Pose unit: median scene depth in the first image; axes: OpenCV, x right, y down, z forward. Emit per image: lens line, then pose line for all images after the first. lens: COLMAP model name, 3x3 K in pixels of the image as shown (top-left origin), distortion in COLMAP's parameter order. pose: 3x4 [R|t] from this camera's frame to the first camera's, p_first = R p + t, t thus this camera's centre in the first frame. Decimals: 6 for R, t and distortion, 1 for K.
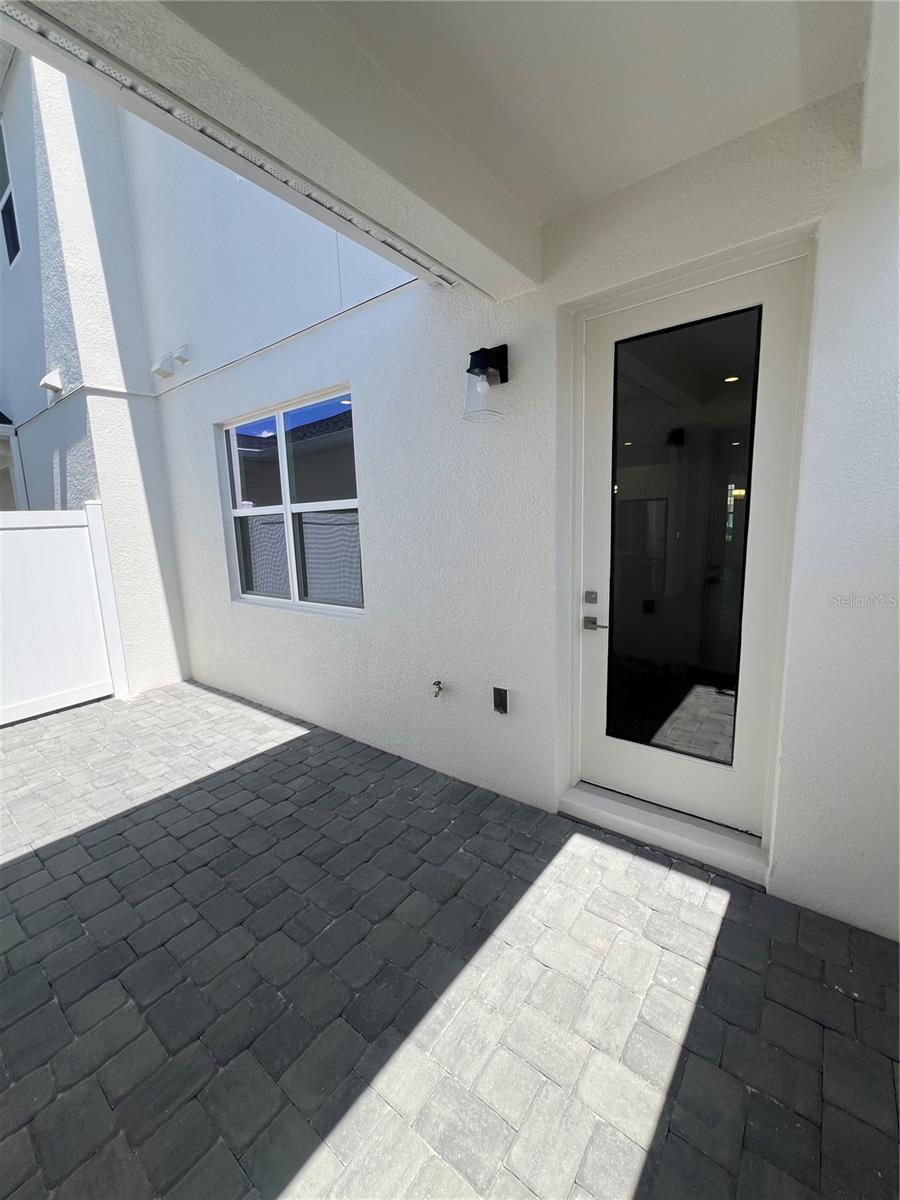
lens RADIAL K [[479.6, 0, 451.7], [0, 479.6, 602.2], [0, 0, 1]] dist [-0.004429, -0.000132]
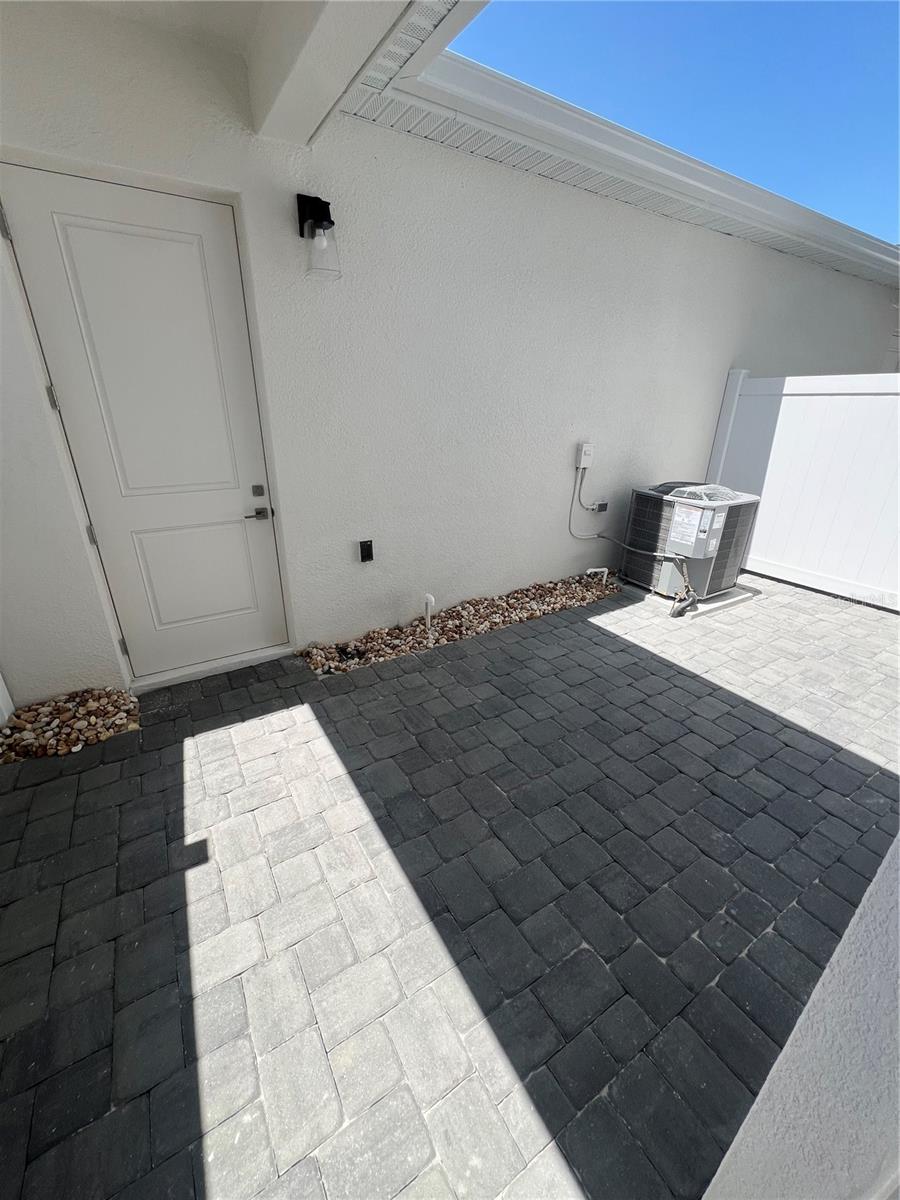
lens RADIAL K [[480.7, 0, 450.0], [0, 480.7, 600.0], [0, 0, 1]] dist [-0.002454, 0.000685]
pose [[-0.349429, 0.391340, -0.851324, 0.538744], [-0.157698, 0.871074, 0.465146, -0.185945], [0.923596, 0.296788, -0.242666, 1.023842]]
